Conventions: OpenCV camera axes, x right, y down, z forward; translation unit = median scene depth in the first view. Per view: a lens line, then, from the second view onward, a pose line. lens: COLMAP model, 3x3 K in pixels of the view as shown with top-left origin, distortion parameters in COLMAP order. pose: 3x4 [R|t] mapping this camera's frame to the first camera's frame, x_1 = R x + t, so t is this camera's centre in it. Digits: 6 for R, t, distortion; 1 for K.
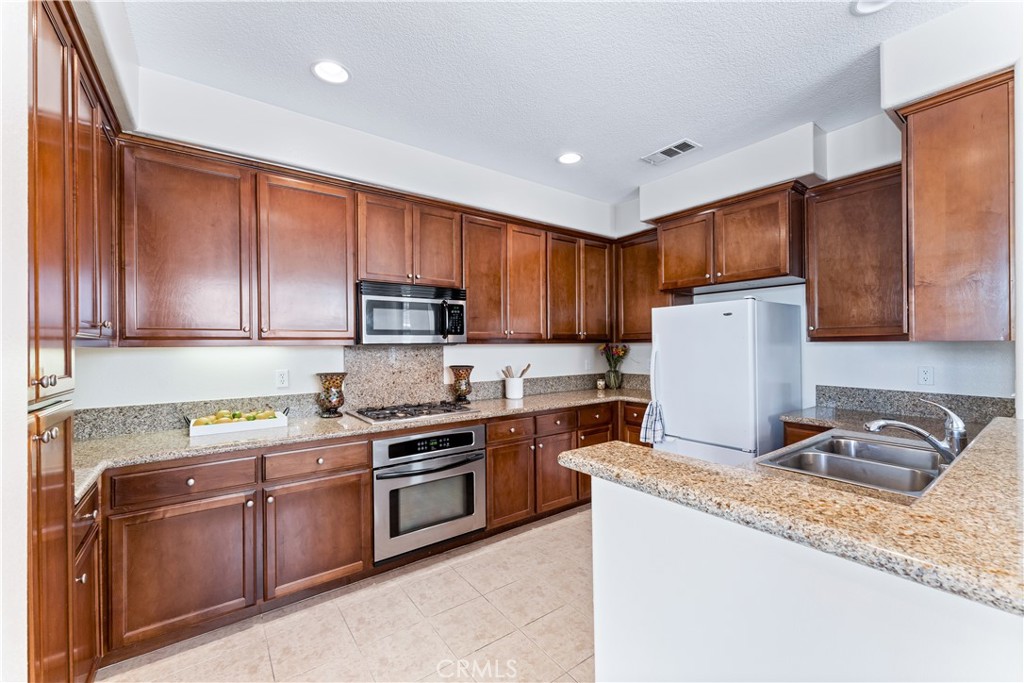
lens RADIAL K [[413.2, 0, 525.6], [0, 413.2, 343.9], [0, 0, 1]] dist [0.004779, -0.000101]
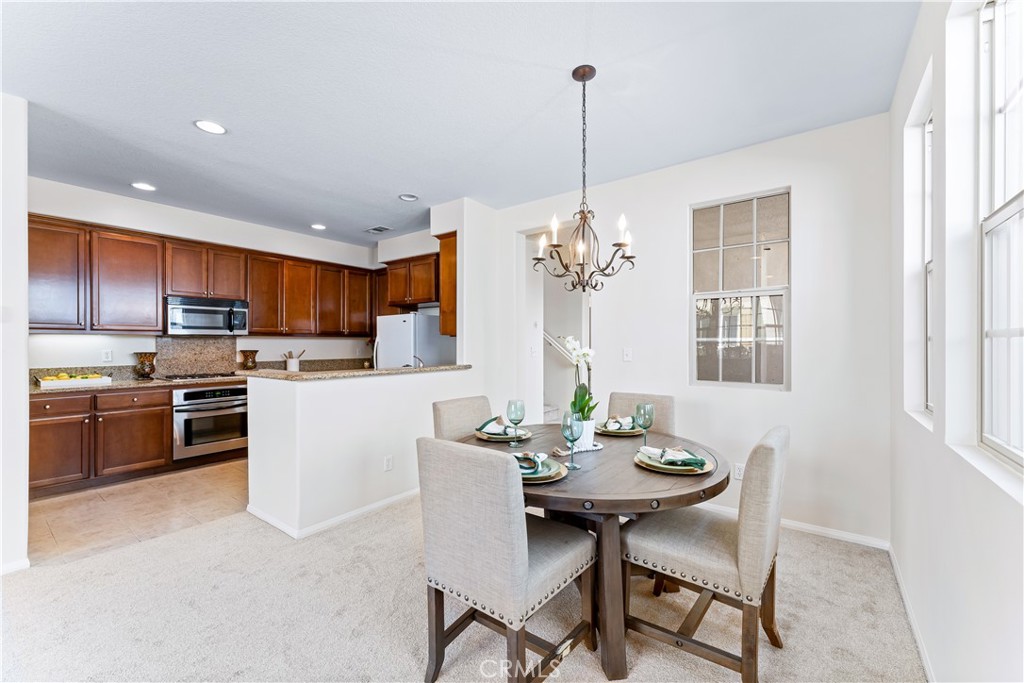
lens RADIAL K [[413.2, 0, 522.9], [0, 413.2, 343.0], [0, 0, 1]] dist [0.004779, -0.000101]
pose [[0.962435, 0.008519, 0.271379, 0.507982], [-0.007748, 0.999962, -0.003912, 0.030137], [-0.271403, 0.001663, 0.962464, -0.954142]]
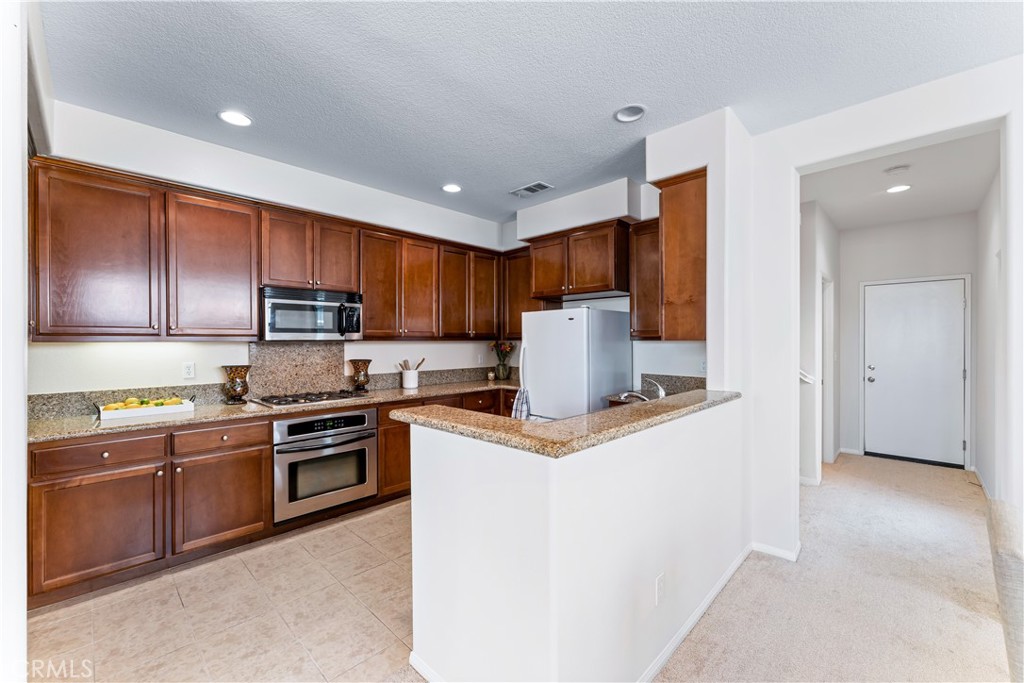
lens RADIAL K [[413.2, 0, 519.2], [0, 413.2, 341.8], [0, 0, 1]] dist [0.004779, -0.000101]
pose [[0.988815, 0.005061, 0.149059, 0.137154], [-0.005306, 0.999985, 0.001248, -0.000741], [-0.149051, -0.002025, 0.988827, -0.257688]]
